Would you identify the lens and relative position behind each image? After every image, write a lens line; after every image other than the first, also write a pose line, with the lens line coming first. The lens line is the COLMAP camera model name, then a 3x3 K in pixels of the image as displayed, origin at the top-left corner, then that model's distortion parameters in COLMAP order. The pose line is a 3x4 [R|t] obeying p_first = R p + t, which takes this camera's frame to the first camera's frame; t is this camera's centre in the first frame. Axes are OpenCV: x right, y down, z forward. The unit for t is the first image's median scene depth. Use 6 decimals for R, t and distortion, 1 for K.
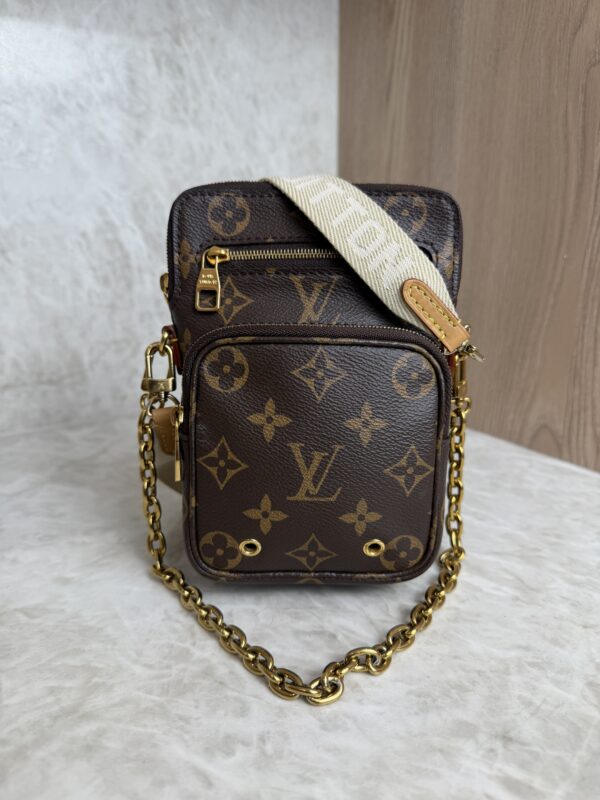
lens RADIAL K [[591.0, 0, 299.2], [0, 591.0, 392.8], [0, 0, 1]] dist [-0.001508, -0.044033]
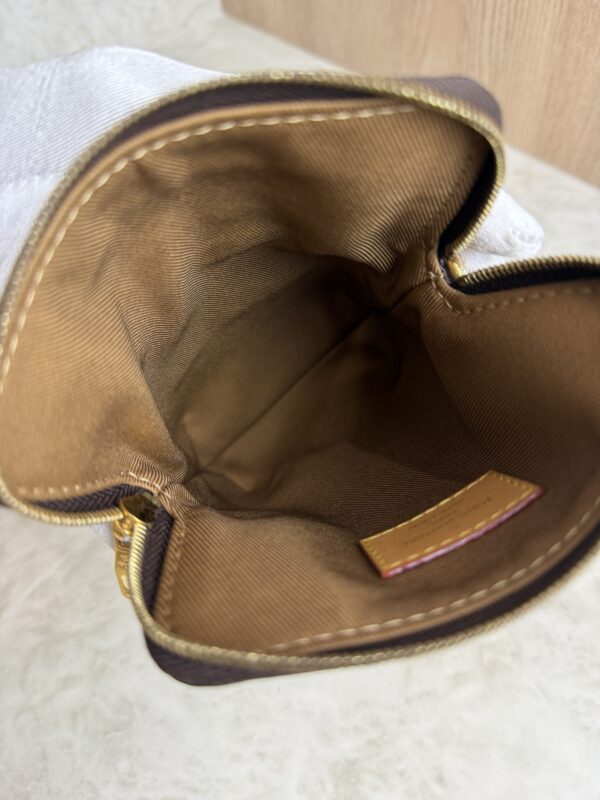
lens RADIAL K [[640.0, 0, 292.7], [0, 640.0, 351.3], [0, 0, 1]] dist [-0.000870, -0.037138]
pose [[0.985585, -0.168935, 0.009149, 0.107569], [0.129676, 0.789066, 0.600465, -0.266671], [-0.108659, -0.590623, 0.799599, -0.072403]]
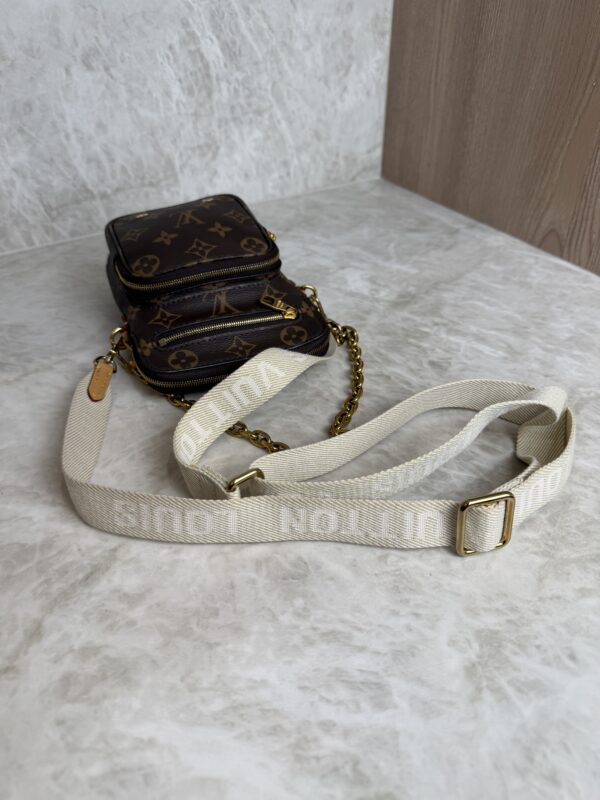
lens RADIAL K [[591.0, 0, 299.7], [0, 591.0, 387.5], [0, 0, 1]] dist [-0.001508, -0.044033]
pose [[0.999407, 0.021688, -0.026731, -0.086647], [-0.010112, 0.927258, 0.374286, -0.102822], [0.032904, -0.373794, 0.926928, -0.320652]]
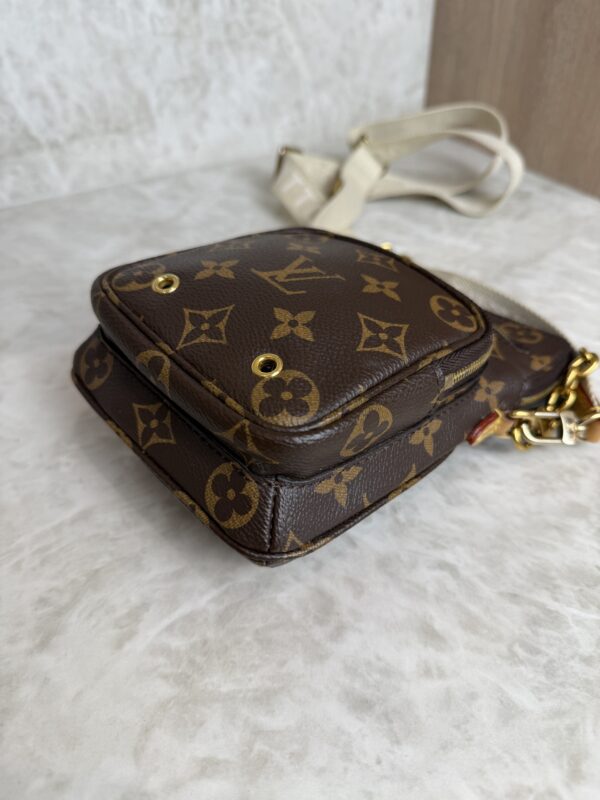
lens RADIAL K [[591.0, 0, 300.6], [0, 591.0, 395.1], [0, 0, 1]] dist [-0.001508, -0.044033]
pose [[0.997592, 0.037190, -0.058537, -0.084283], [-0.008969, 0.906151, 0.422860, -0.040002], [0.068769, -0.421317, 0.904302, 0.024673]]
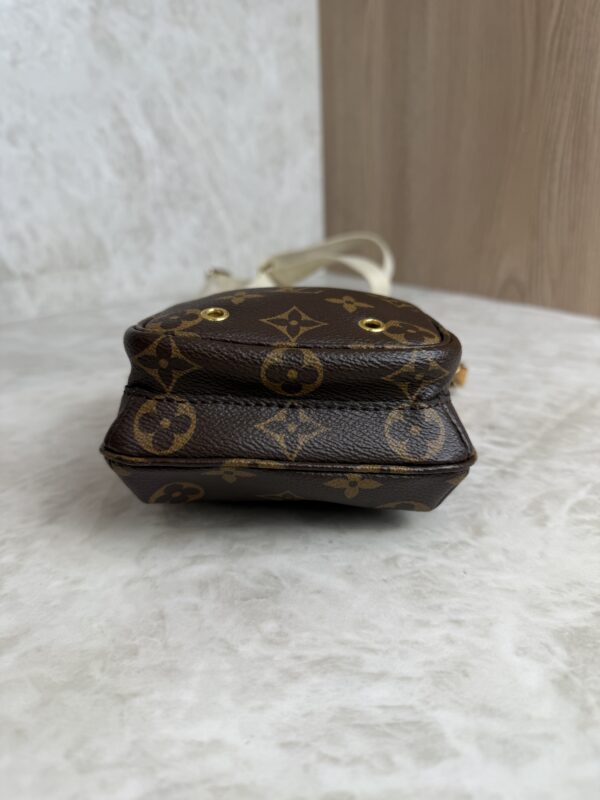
lens RADIAL K [[591.0, 0, 302.9], [0, 591.0, 396.9], [0, 0, 1]] dist [-0.001508, -0.044033]
pose [[0.996715, -0.055940, 0.058568, -0.091996], [0.049703, 0.993439, 0.103001, 0.155970], [-0.063945, -0.099751, 0.992956, -0.199704]]
